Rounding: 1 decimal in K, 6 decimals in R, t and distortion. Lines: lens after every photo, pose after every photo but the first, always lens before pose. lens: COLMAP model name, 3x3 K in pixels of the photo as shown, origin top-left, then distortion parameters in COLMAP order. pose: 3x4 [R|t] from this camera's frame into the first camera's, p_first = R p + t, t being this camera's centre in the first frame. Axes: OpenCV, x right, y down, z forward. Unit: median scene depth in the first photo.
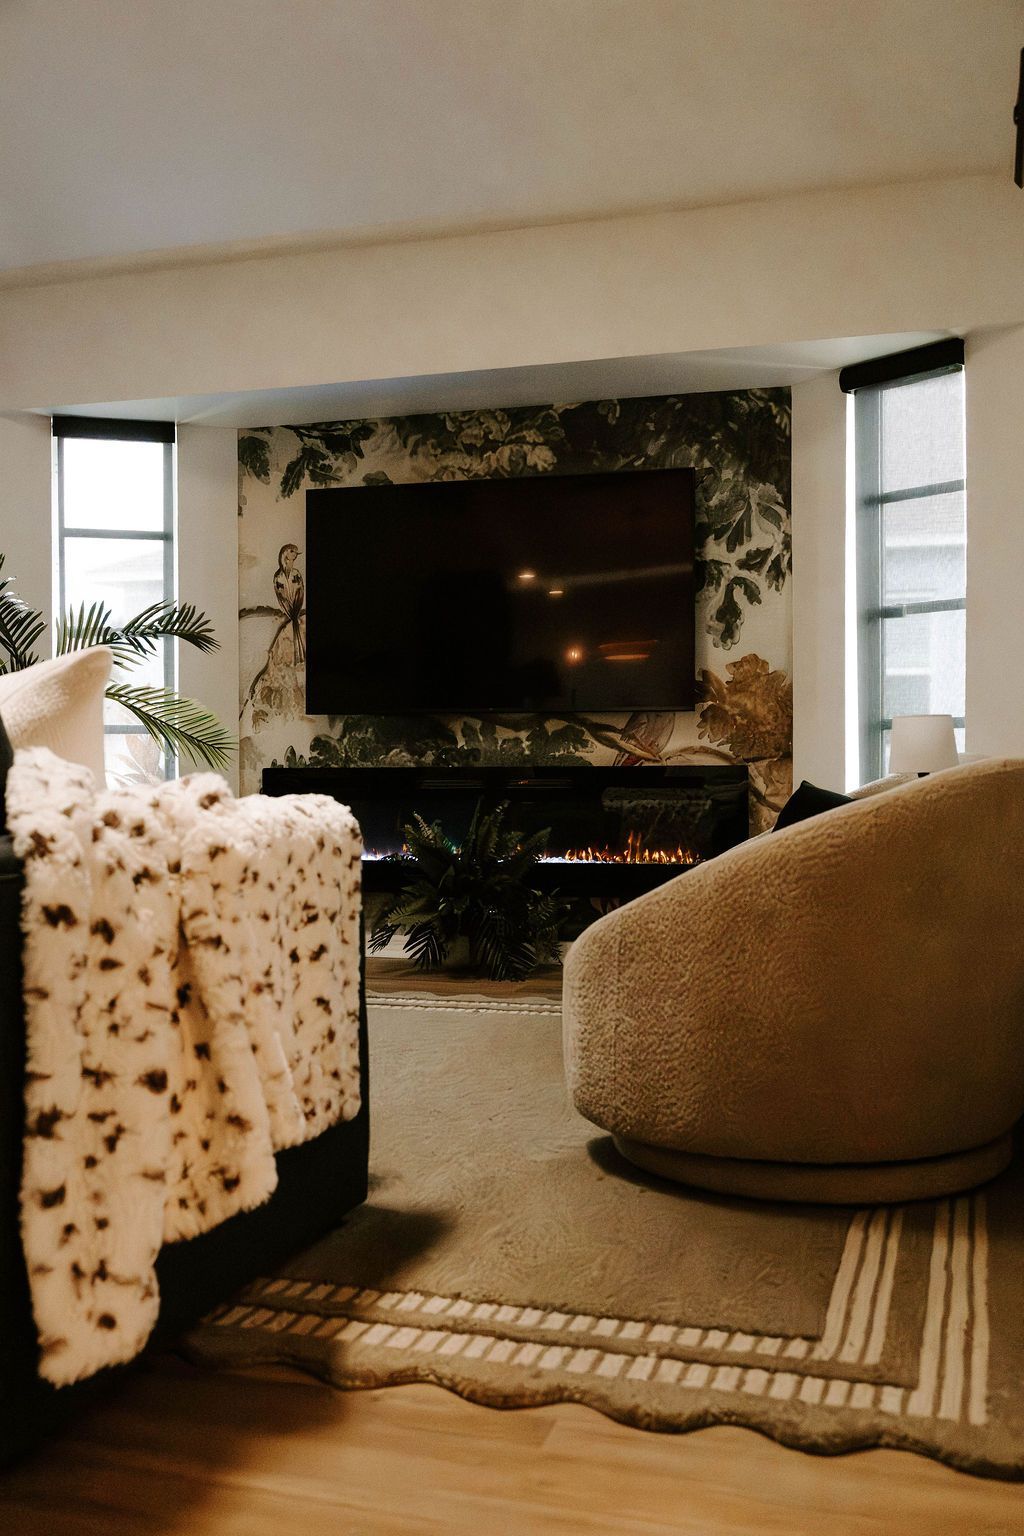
lens RADIAL K [[1505.0, 0, 512.0], [0, 1505.0, 768.0], [0, 0, 1]] dist [-0.012448, 0.009119]
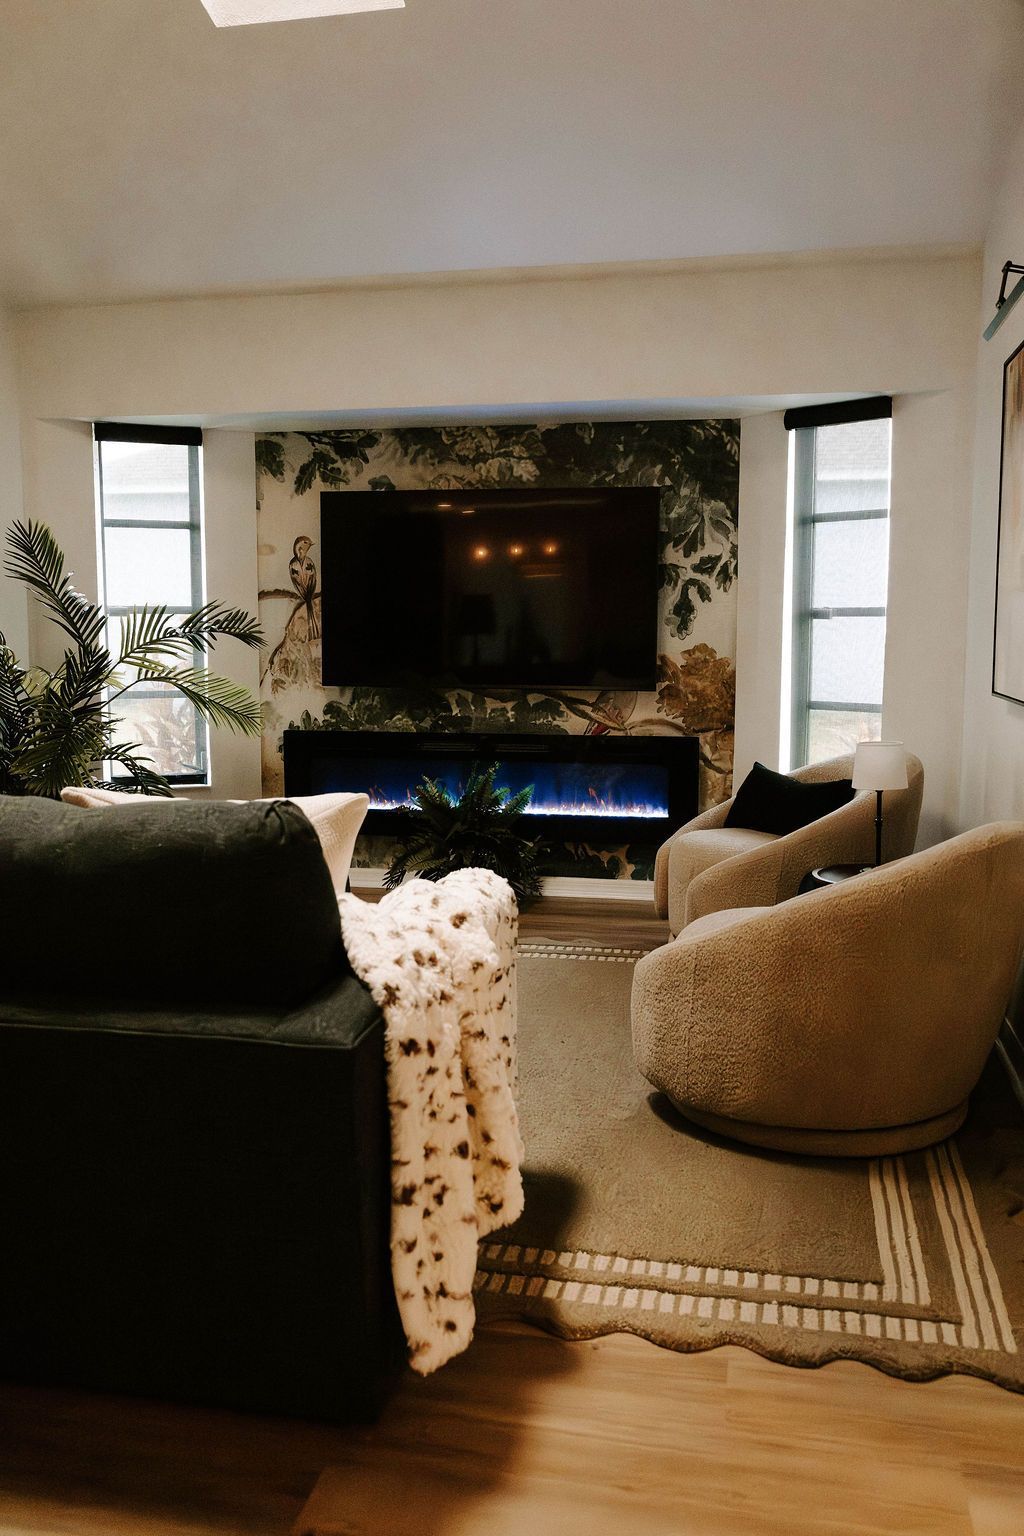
lens RADIAL K [[1333.3, 0, 509.8], [0, 1333.3, 782.4], [0, 0, 1]] dist [-0.014473, 0.001246]
pose [[0.995693, -0.004780, 0.092587, -0.211273], [-0.005462, 0.993910, 0.110056, -0.183344], [-0.092550, -0.110087, 0.989604, -0.128471]]
